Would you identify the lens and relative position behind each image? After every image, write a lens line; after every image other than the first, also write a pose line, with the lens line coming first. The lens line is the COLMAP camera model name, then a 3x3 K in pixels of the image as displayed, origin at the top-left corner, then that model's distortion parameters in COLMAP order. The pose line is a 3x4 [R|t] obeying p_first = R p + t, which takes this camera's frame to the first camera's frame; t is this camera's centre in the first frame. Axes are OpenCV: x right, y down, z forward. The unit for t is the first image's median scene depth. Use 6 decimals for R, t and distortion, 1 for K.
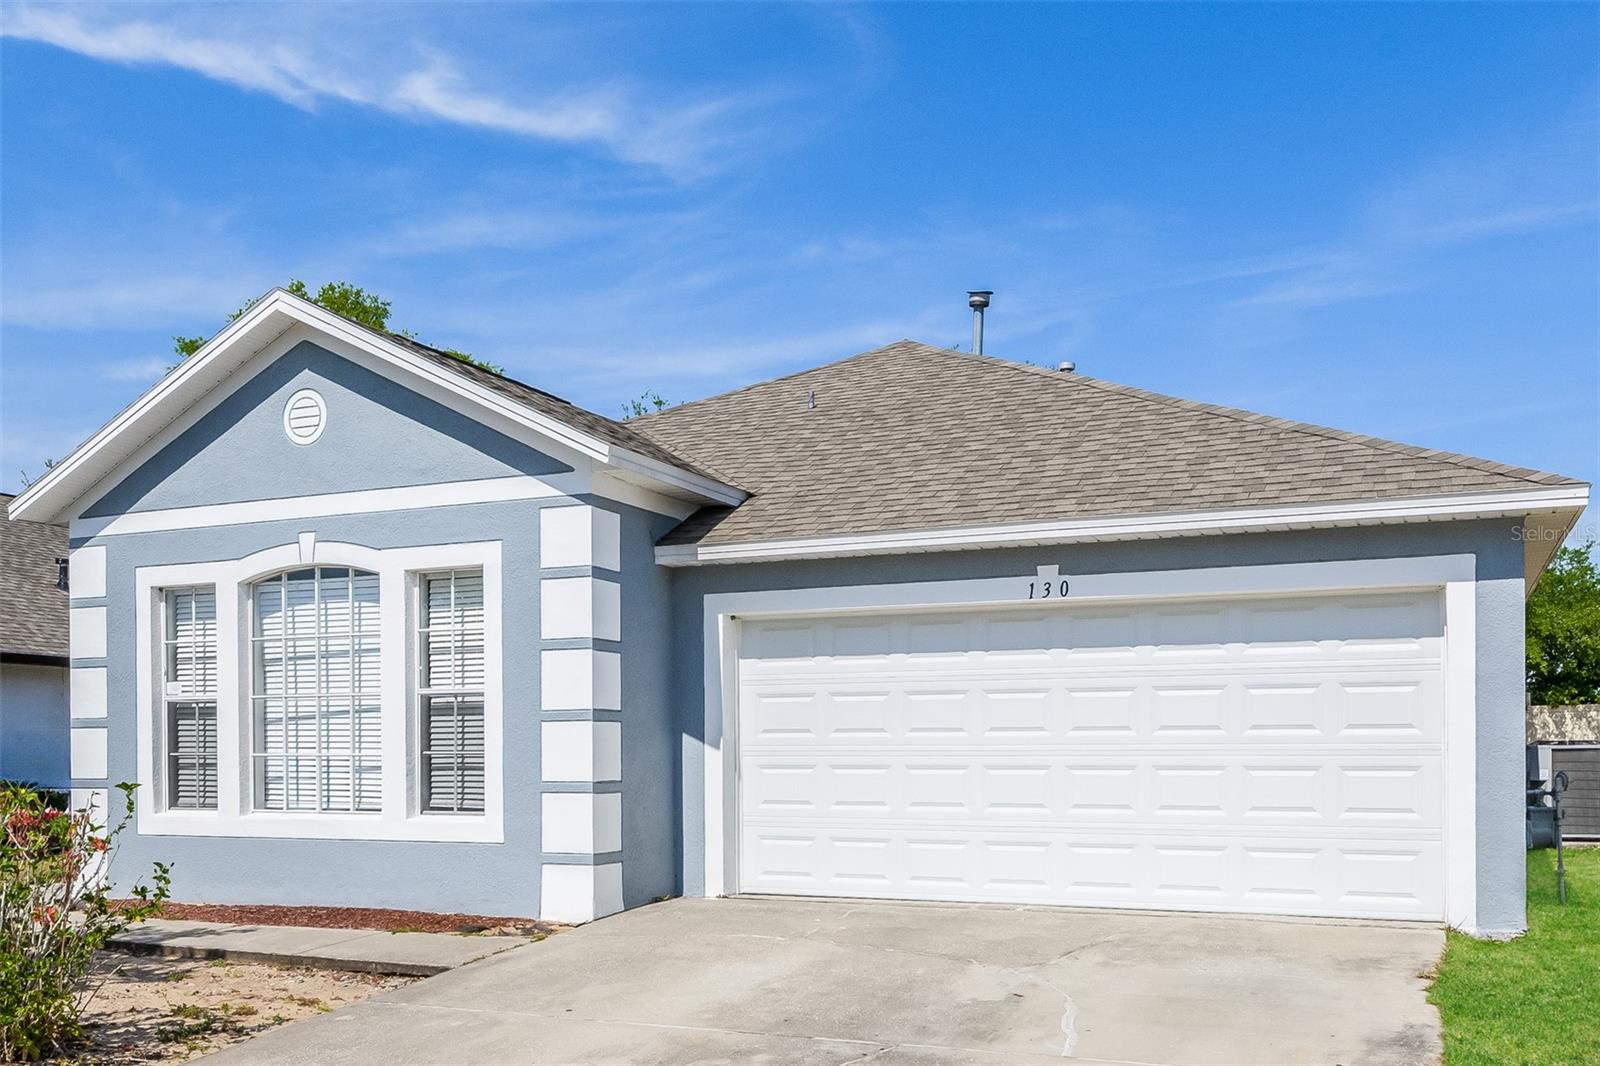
lens RADIAL K [[1075.4, 0, 801.0], [0, 1075.4, 538.2], [0, 0, 1]] dist [0.051698, 0.003887]
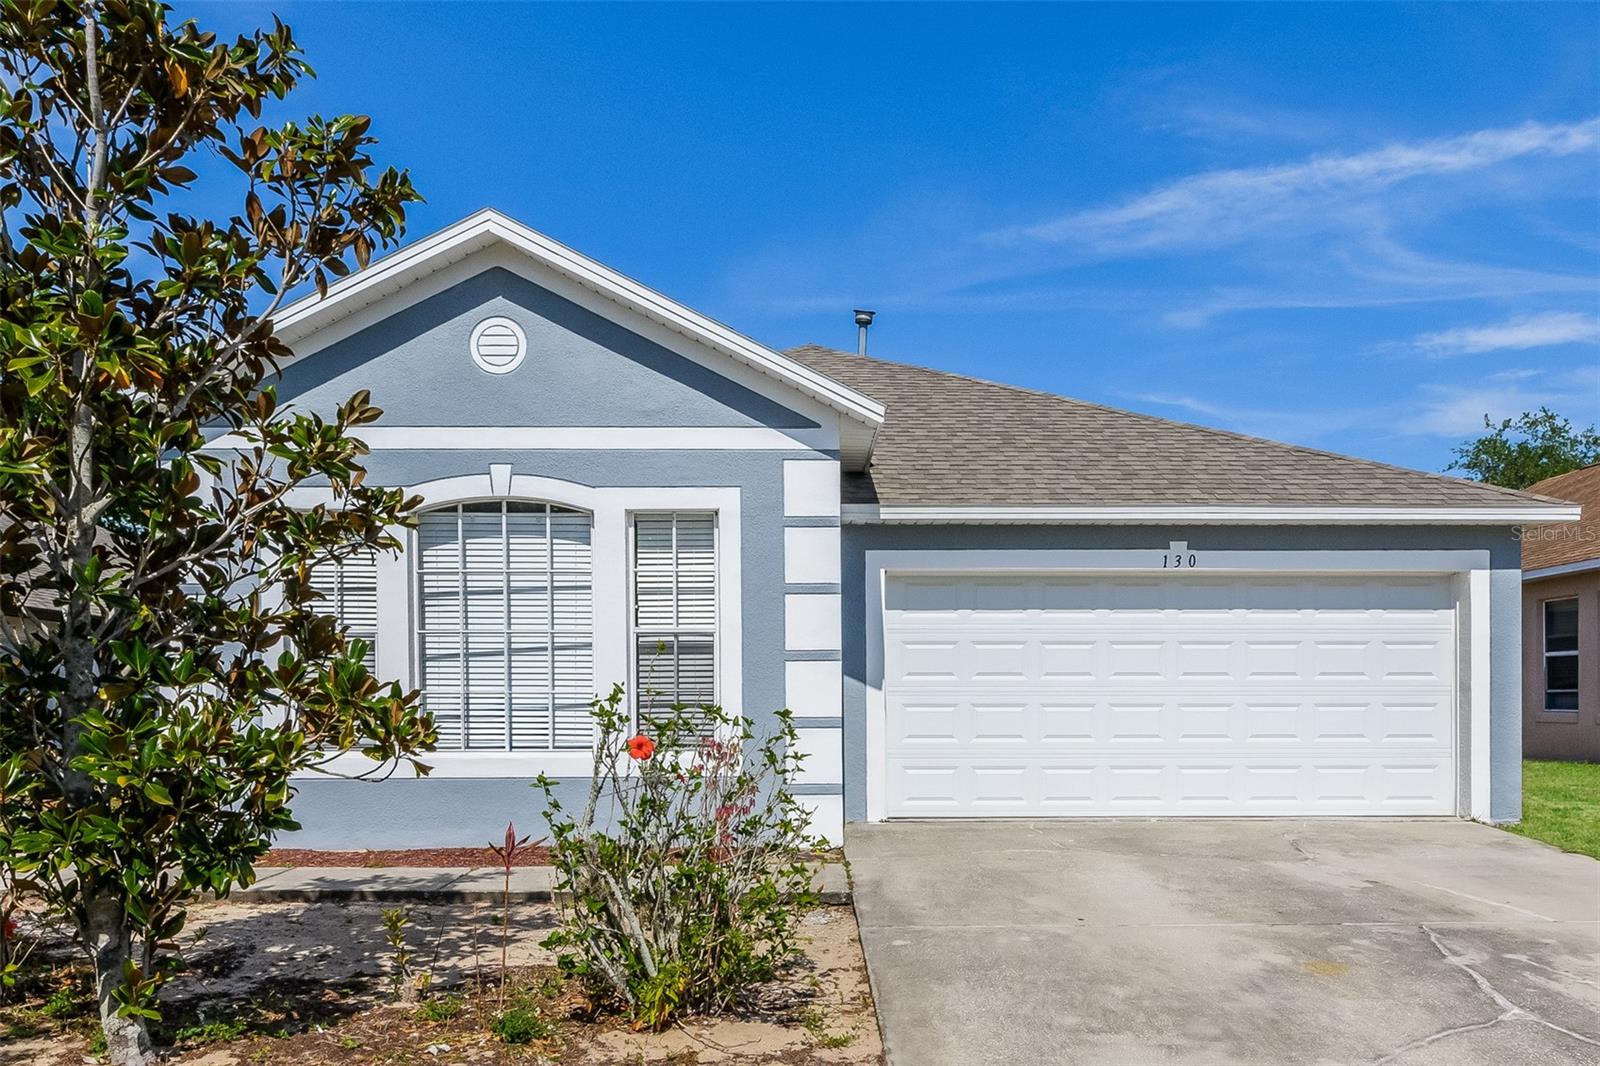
lens RADIAL K [[900.3, 0, 800.0], [0, 900.3, 528.9], [0, 0, 1]] dist [0.033412, -0.001206]
pose [[0.944466, 0.060916, 0.322914, -0.485151], [-0.065411, 0.997854, 0.003075, 0.034304], [-0.322034, -0.024026, 0.946423, 0.155859]]
